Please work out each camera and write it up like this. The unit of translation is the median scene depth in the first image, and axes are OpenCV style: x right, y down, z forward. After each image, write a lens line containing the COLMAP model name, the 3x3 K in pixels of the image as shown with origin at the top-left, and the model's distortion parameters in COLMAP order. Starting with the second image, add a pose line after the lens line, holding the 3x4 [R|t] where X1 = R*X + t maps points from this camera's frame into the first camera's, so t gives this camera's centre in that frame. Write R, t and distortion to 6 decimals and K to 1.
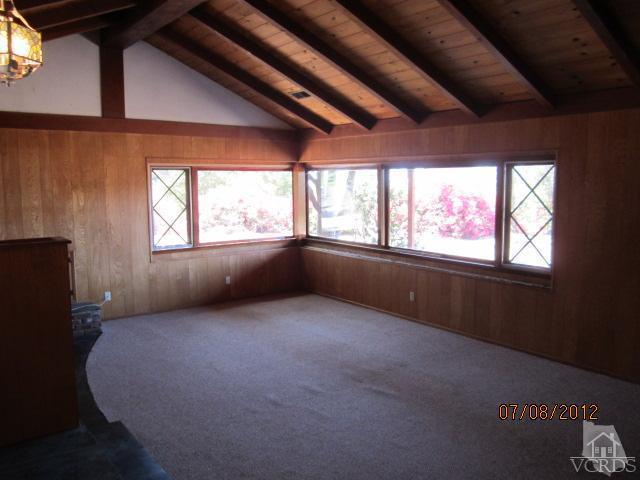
lens RADIAL K [[525.3, 0, 319.0], [0, 525.3, 239.2], [0, 0, 1]] dist [-0.040676, -0.006103]
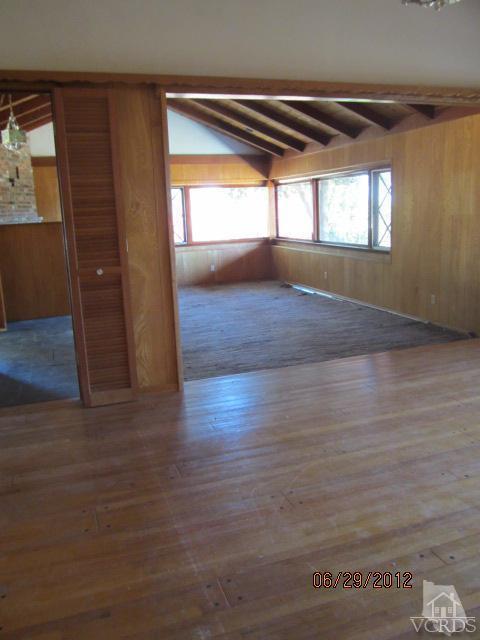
lens RADIAL K [[525.3, 0, 236.3], [0, 525.3, 319.7], [0, 0, 1]] dist [-0.040676, -0.006103]
pose [[0.945613, 0.033538, -0.323560, 0.387651], [0.000190, 0.994614, 0.103651, 0.079379], [0.325294, -0.098075, 0.940513, -0.346092]]
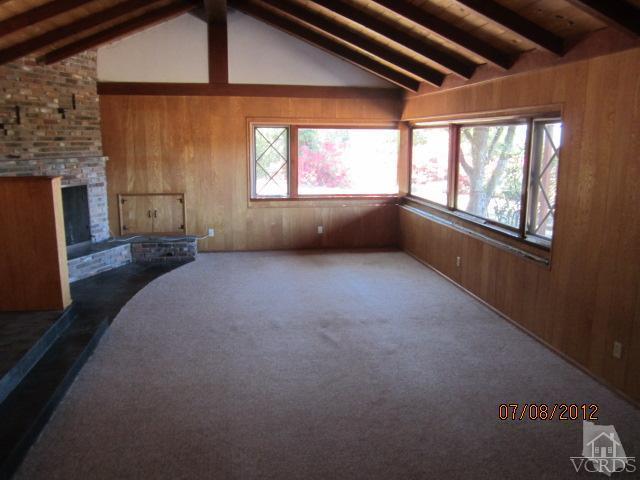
lens RADIAL K [[525.3, 0, 321.2], [0, 525.3, 241.7], [0, 0, 1]] dist [-0.040676, -0.006103]
pose [[0.880764, 0.099822, -0.462914, 0.383402], [-0.062201, 0.993448, 0.095878, -0.003310], [0.469452, -0.055652, 0.881203, 0.037816]]
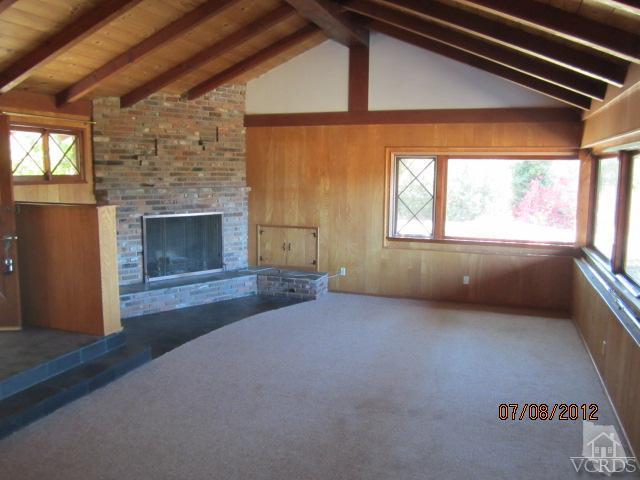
lens RADIAL K [[525.3, 0, 322.3], [0, 525.3, 241.7], [0, 0, 1]] dist [-0.040676, -0.006103]
pose [[0.544650, 0.120538, -0.829956, 0.493397], [-0.104433, 0.991663, 0.075491, -0.034518], [0.832136, 0.045558, 0.552698, 0.326588]]
